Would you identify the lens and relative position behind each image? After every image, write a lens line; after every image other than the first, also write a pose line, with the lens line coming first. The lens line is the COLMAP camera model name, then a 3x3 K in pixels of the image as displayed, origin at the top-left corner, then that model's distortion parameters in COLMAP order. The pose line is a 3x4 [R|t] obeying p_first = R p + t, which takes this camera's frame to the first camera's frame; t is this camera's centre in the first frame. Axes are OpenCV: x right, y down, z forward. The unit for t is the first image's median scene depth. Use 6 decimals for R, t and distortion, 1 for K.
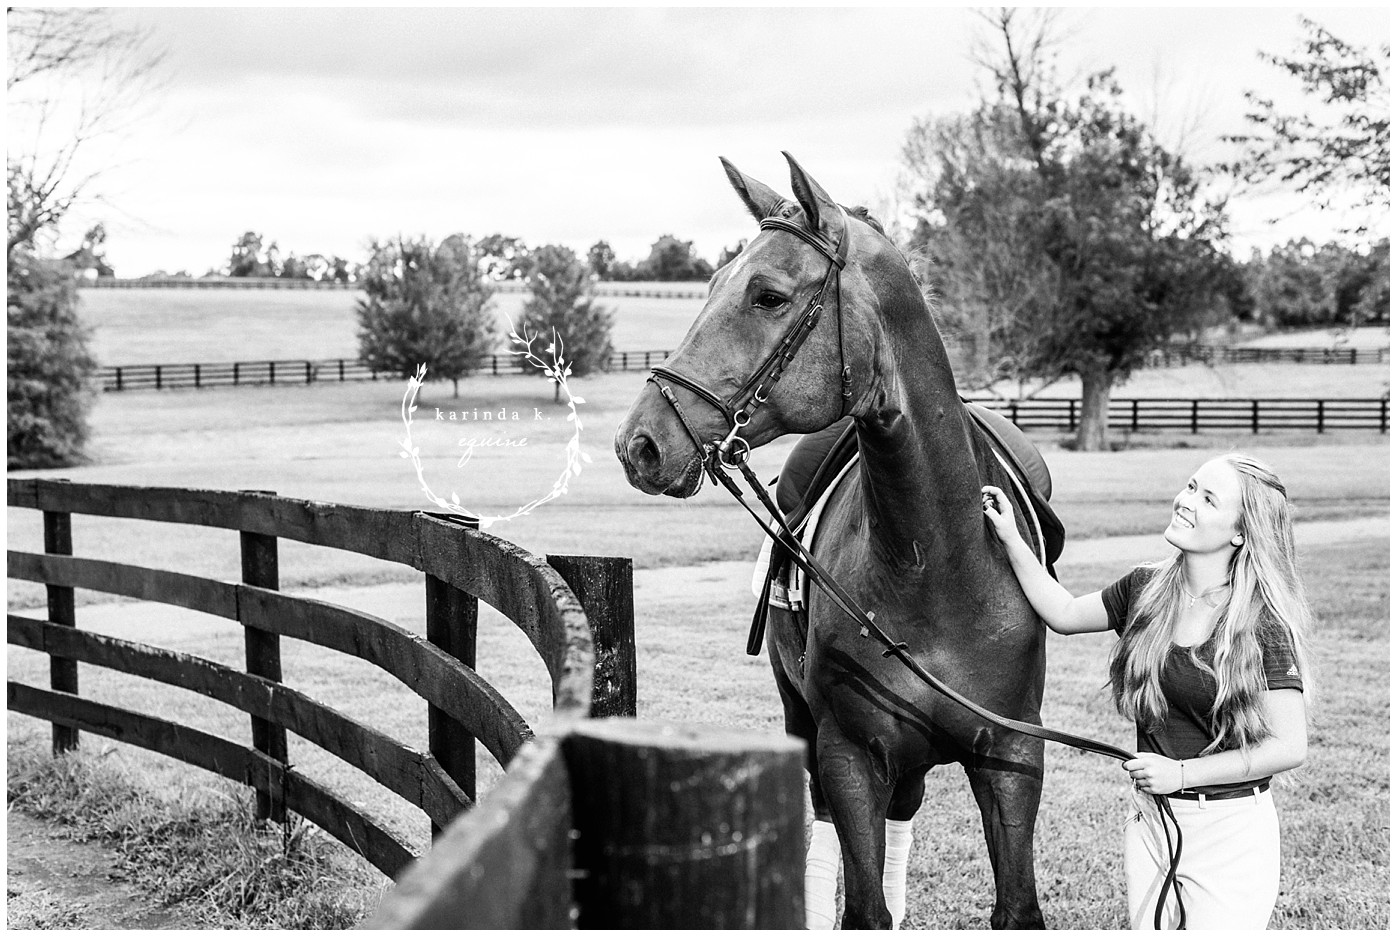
lens RADIAL K [[2714.6, 0, 701.9], [0, 2714.6, 467.5], [0, 0, 1]] dist [-0.343069, 0.000000]
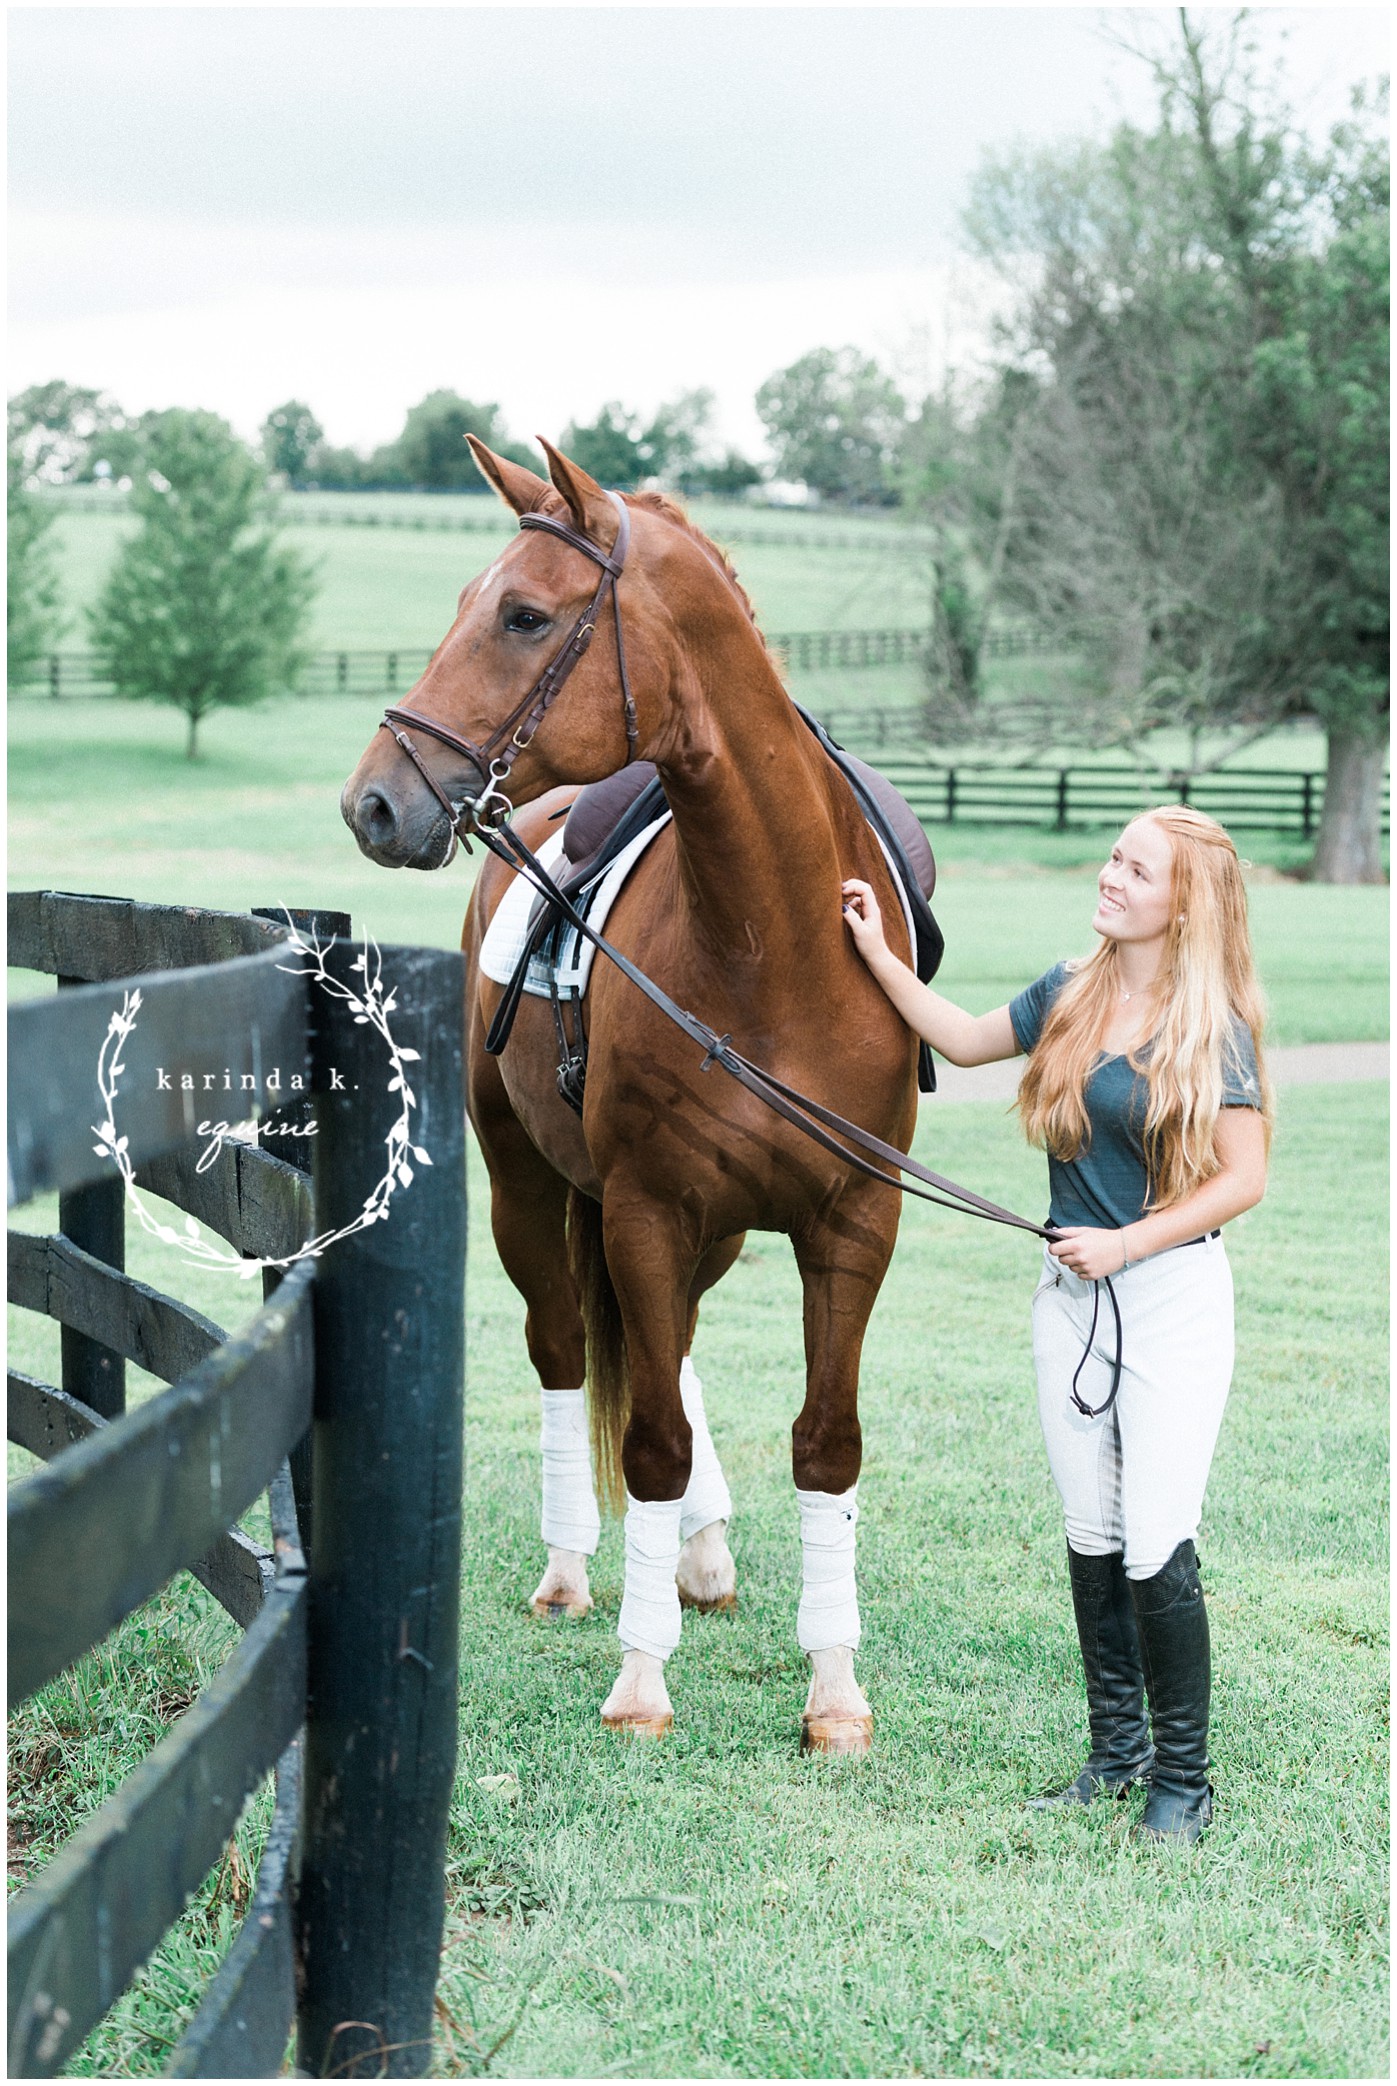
lens RADIAL K [[3363.9, 0, 688.3], [0, 3363.9, 1045.8], [0, 0, 1]] dist [-0.202671, 0.000000]
pose [[0.997091, 0.010098, 0.075547, -0.012263], [-0.014921, 0.997867, 0.063559, -0.013154], [-0.074744, -0.064501, 0.995115, 0.430927]]
